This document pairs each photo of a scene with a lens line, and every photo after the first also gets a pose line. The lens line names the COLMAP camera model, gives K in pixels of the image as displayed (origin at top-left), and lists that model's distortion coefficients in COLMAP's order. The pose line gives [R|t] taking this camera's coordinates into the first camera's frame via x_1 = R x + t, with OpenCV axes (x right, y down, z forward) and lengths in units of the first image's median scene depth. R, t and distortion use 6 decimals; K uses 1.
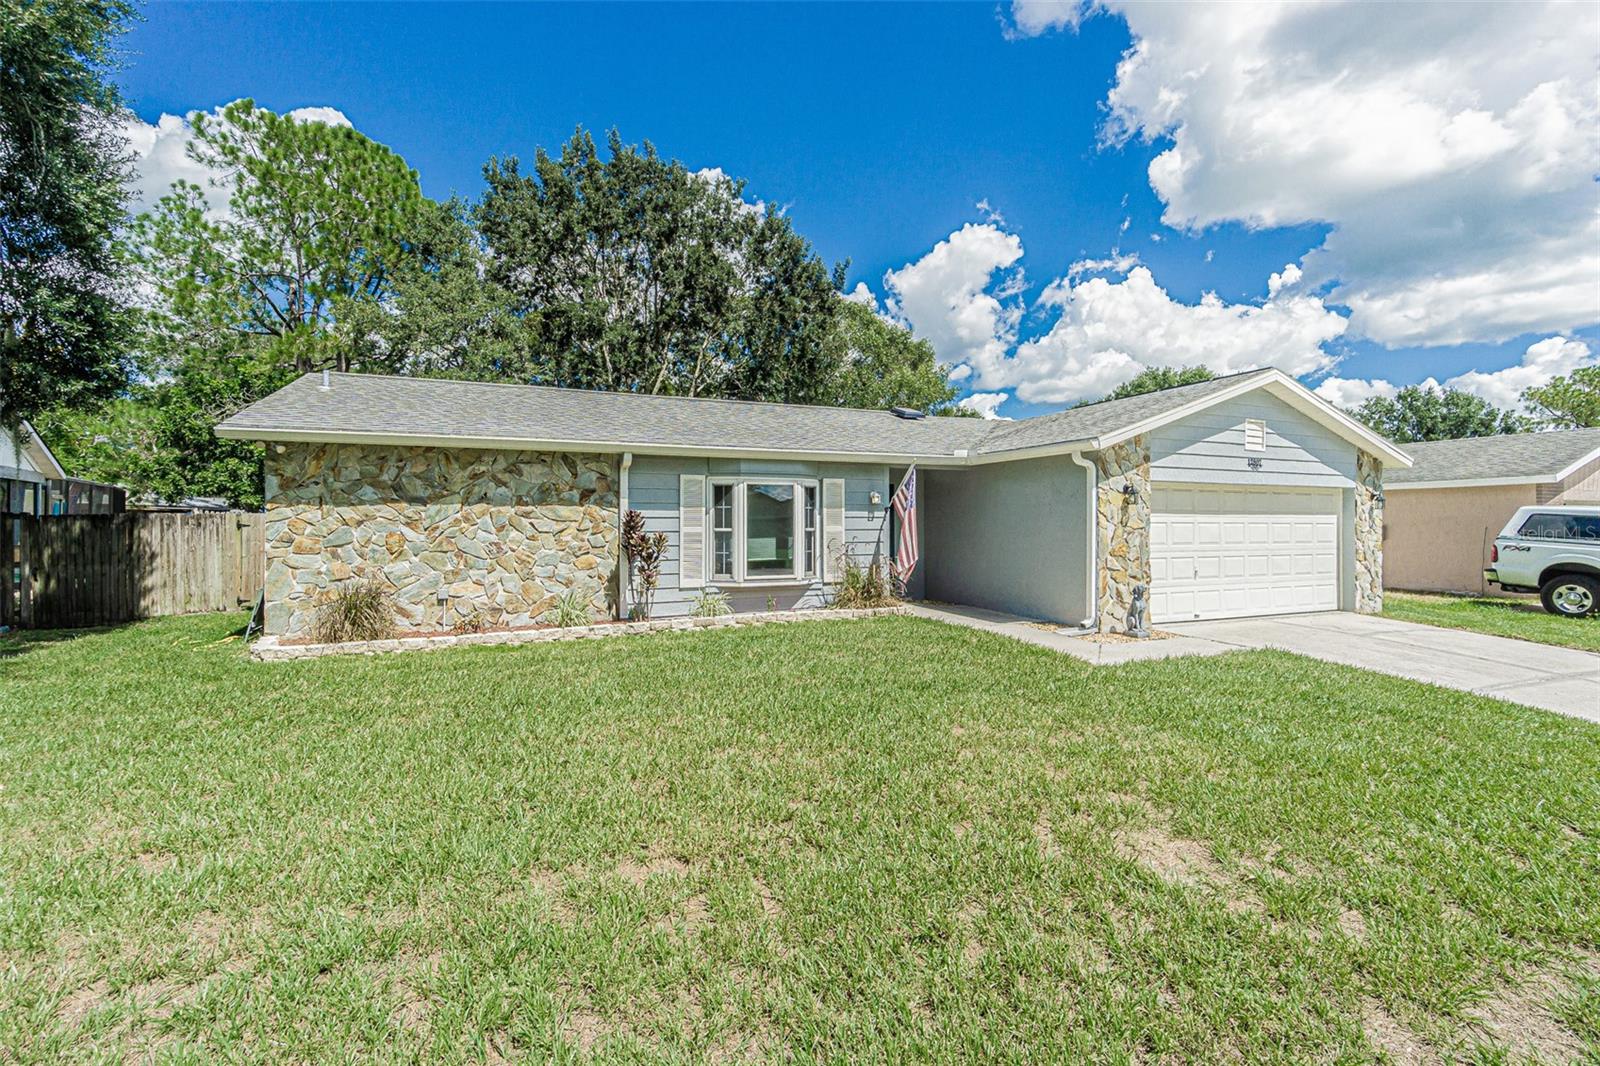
lens RADIAL K [[688.0, 0, 783.4], [0, 688.0, 516.0], [0, 0, 1]] dist [-0.003166, 0.002671]
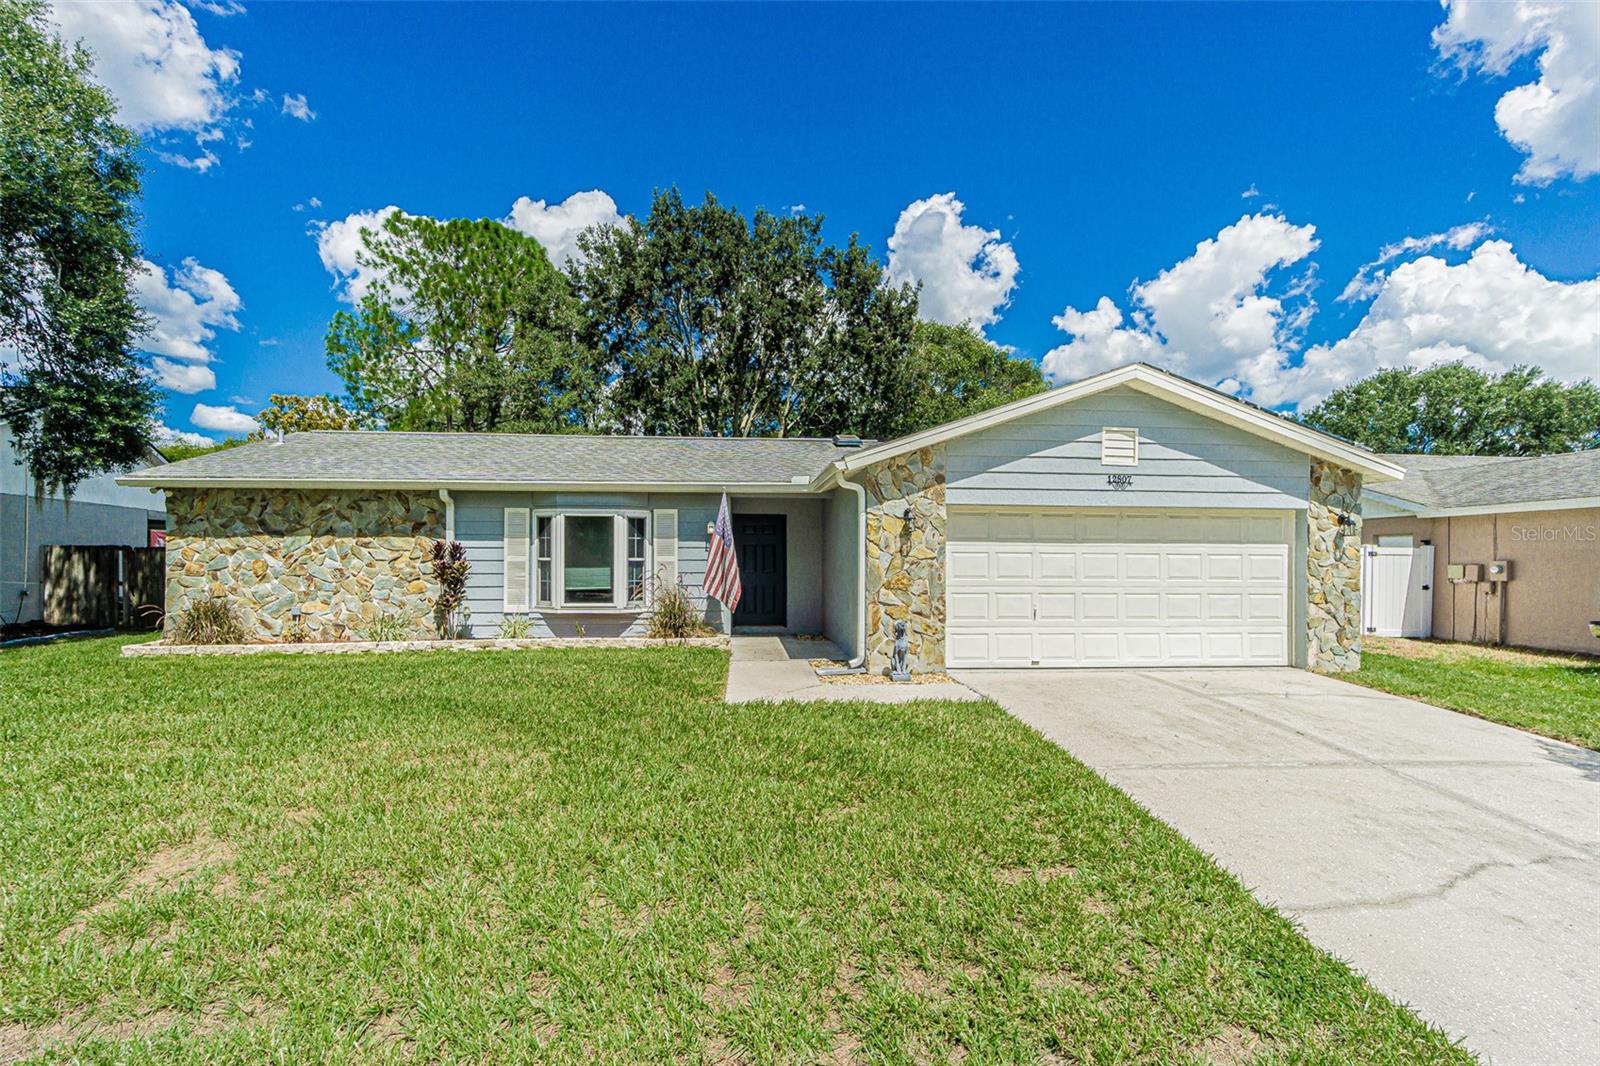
lens RADIAL K [[704.1, 0, 877.7], [0, 704.1, 557.0], [0, 0, 1]] dist [-0.001613, -0.000036]
pose [[0.952389, 0.000944, -0.304884, 0.734019], [-0.000359, 0.999998, 0.001972, 0.014268], [0.304885, -0.001768, 0.952388, 0.120386]]
